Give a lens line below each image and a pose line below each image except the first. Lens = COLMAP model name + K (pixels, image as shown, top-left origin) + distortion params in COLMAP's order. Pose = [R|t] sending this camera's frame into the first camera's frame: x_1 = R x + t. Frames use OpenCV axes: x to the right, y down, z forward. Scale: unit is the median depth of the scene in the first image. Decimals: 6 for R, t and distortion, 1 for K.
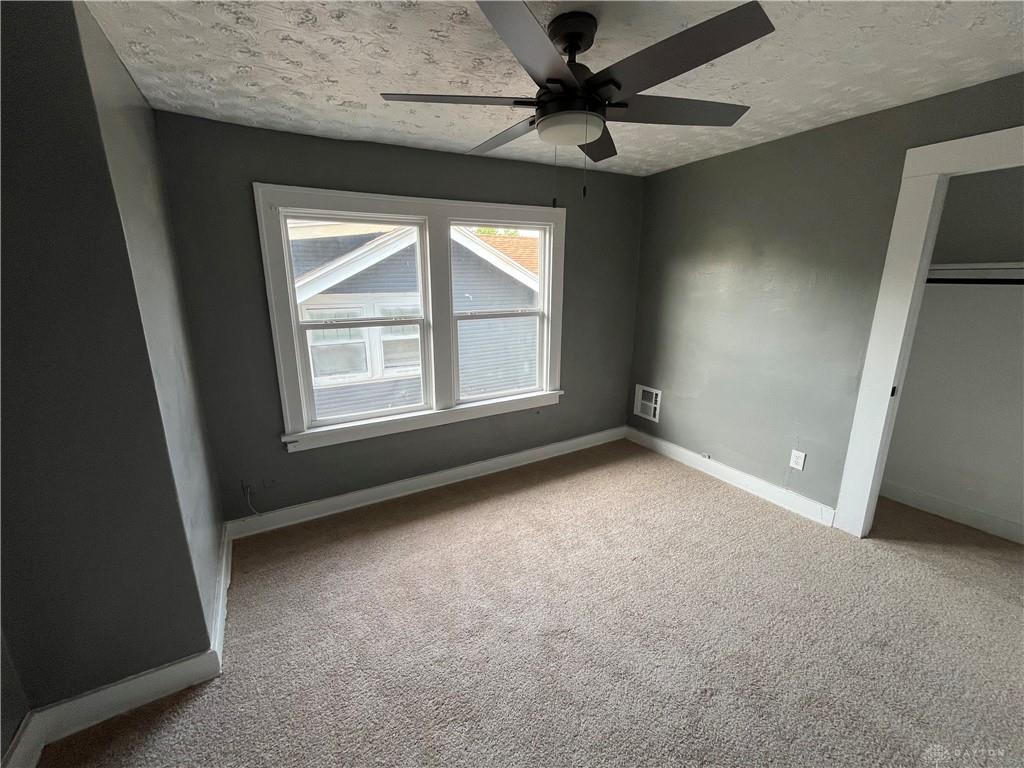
lens RADIAL K [[420.3, 0, 502.8], [0, 420.3, 384.3], [0, 0, 1]] dist [0.010680, -0.000277]
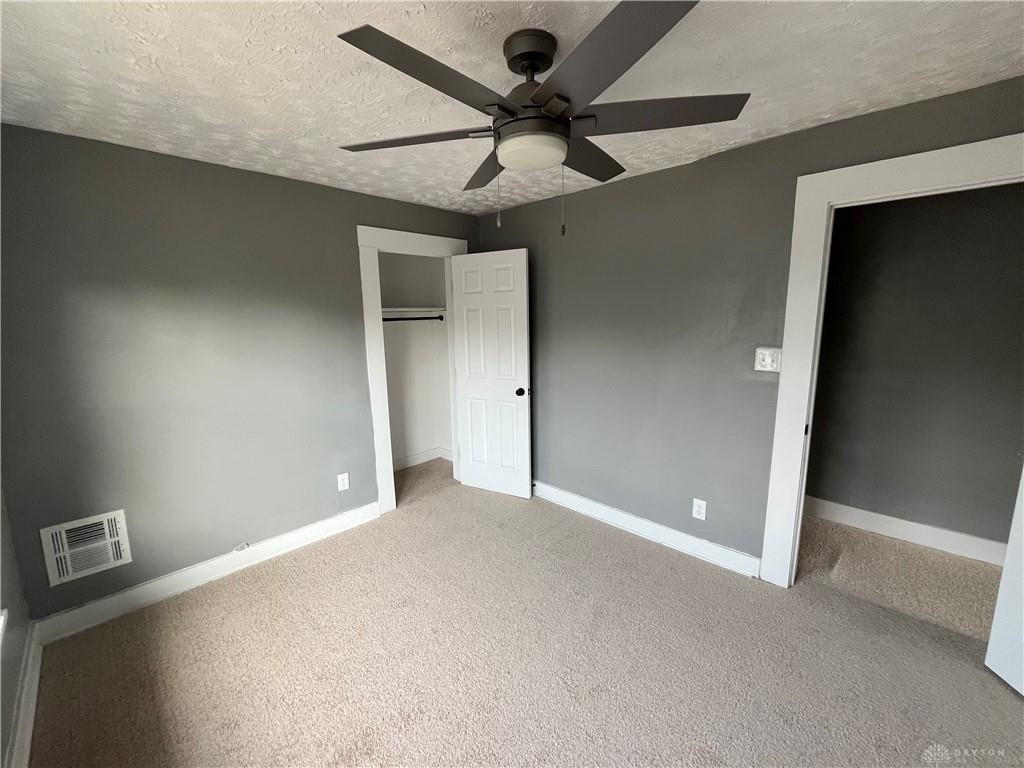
lens RADIAL K [[420.3, 0, 513.7], [0, 420.3, 384.4], [0, 0, 1]] dist [0.010680, -0.000277]
pose [[-0.283325, -0.147797, 0.947567, -0.354342], [0.253347, 0.941419, 0.222589, -0.158747], [-0.924955, 0.303128, -0.229284, 0.645707]]
